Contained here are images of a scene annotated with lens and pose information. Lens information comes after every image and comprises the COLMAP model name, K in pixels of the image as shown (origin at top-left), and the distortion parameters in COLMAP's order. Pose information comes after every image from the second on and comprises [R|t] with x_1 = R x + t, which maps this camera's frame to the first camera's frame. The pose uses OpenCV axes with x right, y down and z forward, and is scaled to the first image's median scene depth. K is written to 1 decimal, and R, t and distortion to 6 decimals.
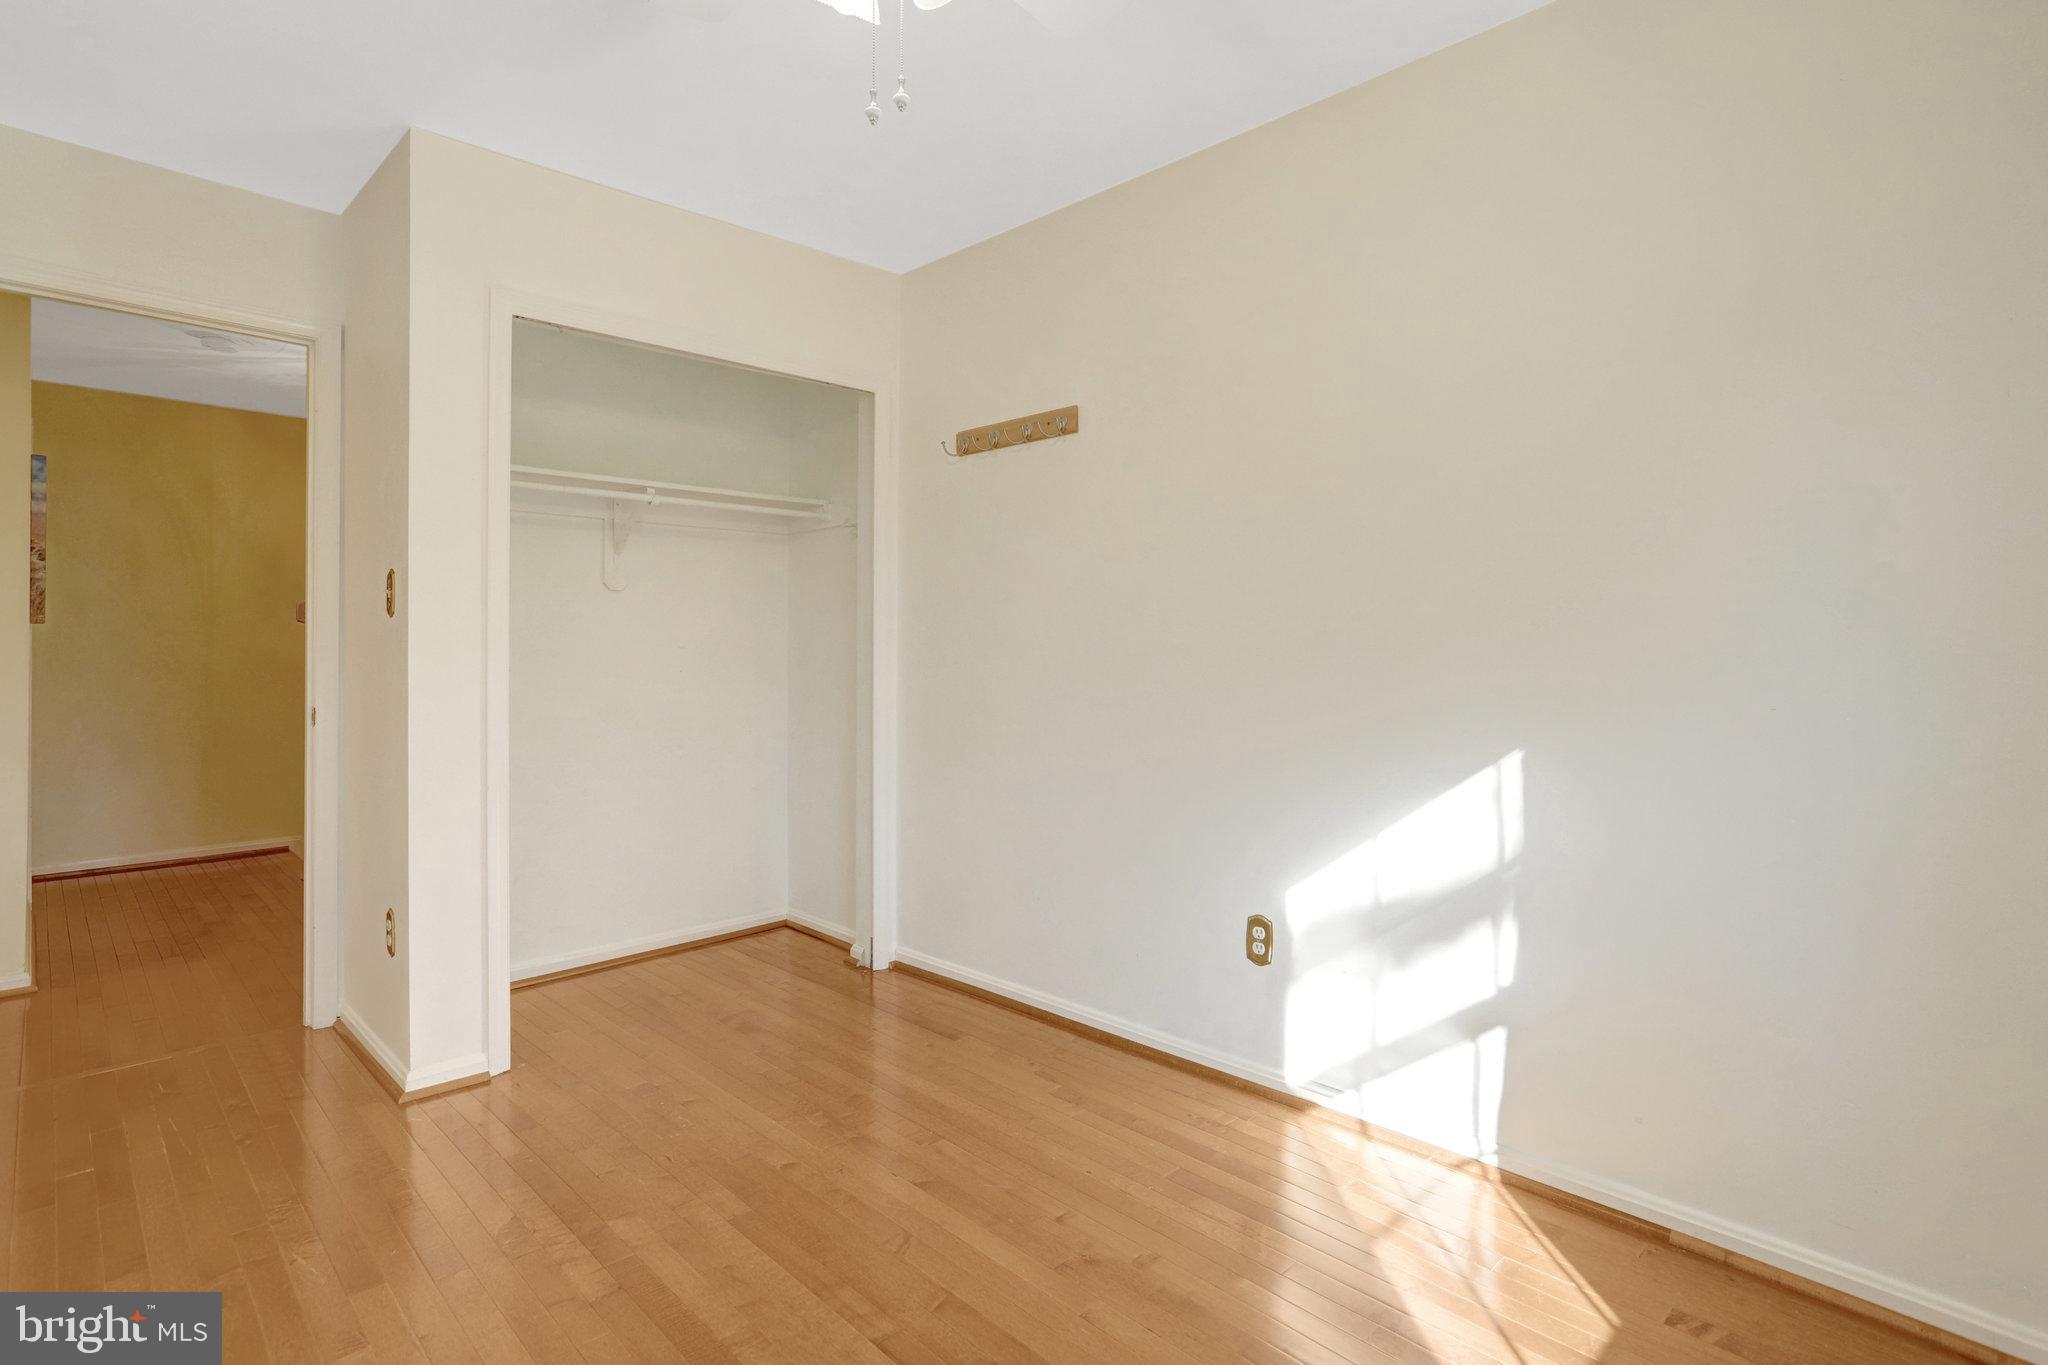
lens RADIAL K [[1025.5, 0, 1021.8], [0, 1025.5, 646.8], [0, 0, 1]] dist [-0.079380, 0.066326]
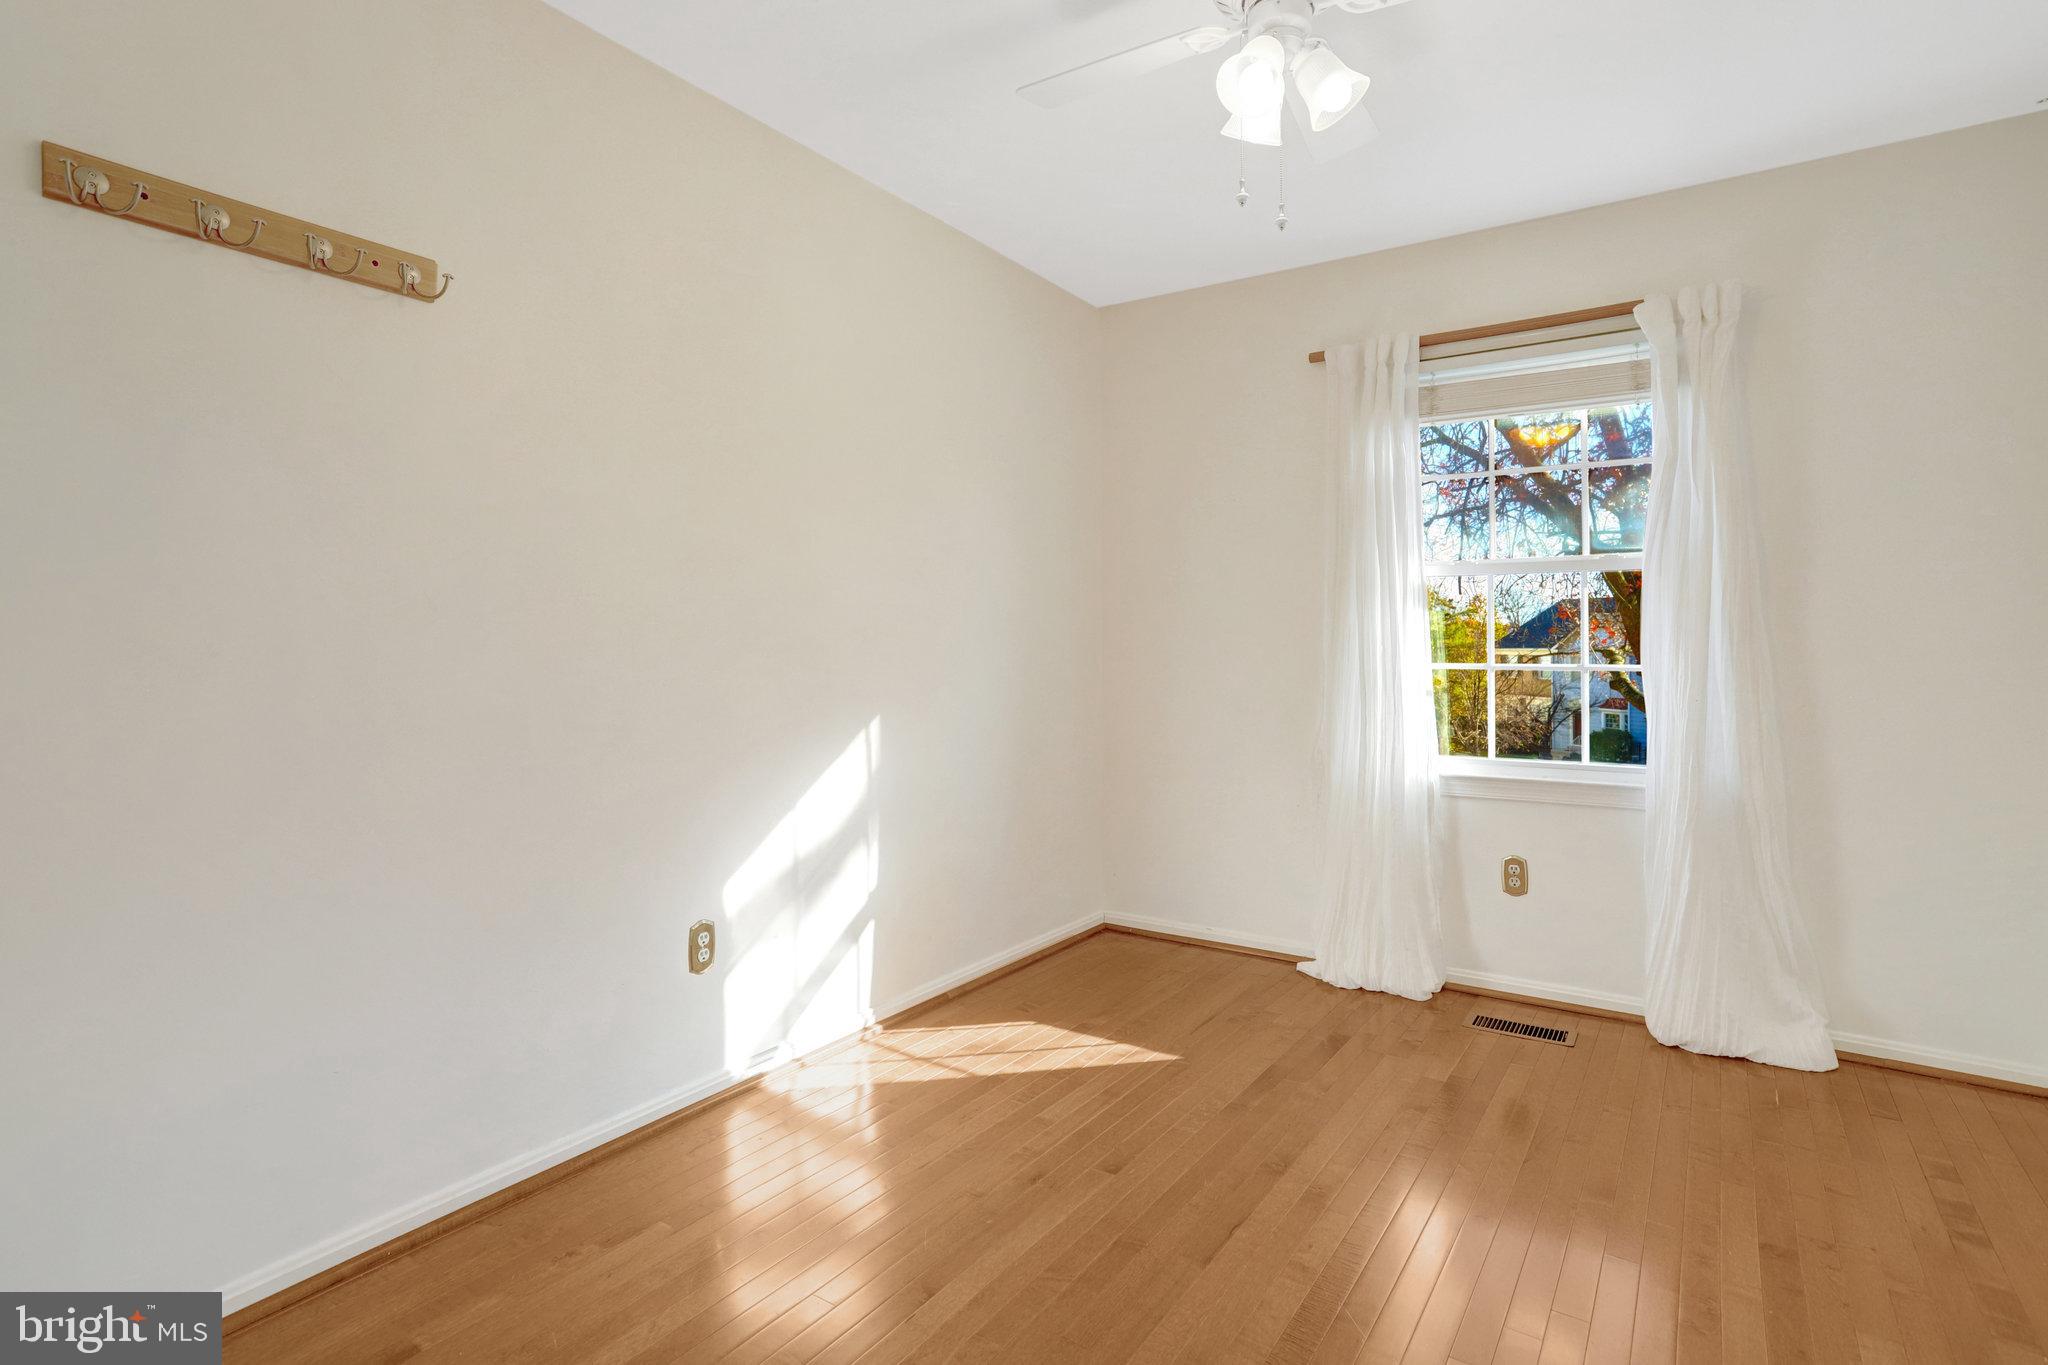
lens RADIAL K [[1025.5, 0, 1021.8], [0, 1025.5, 646.8], [0, 0, 1]] dist [-0.079380, 0.066326]
pose [[-0.199466, -0.002917, 0.979901, -0.807964], [0.004466, 0.999982, 0.003885, 0.007774], [-0.979895, 0.005151, -0.199449, 0.965656]]
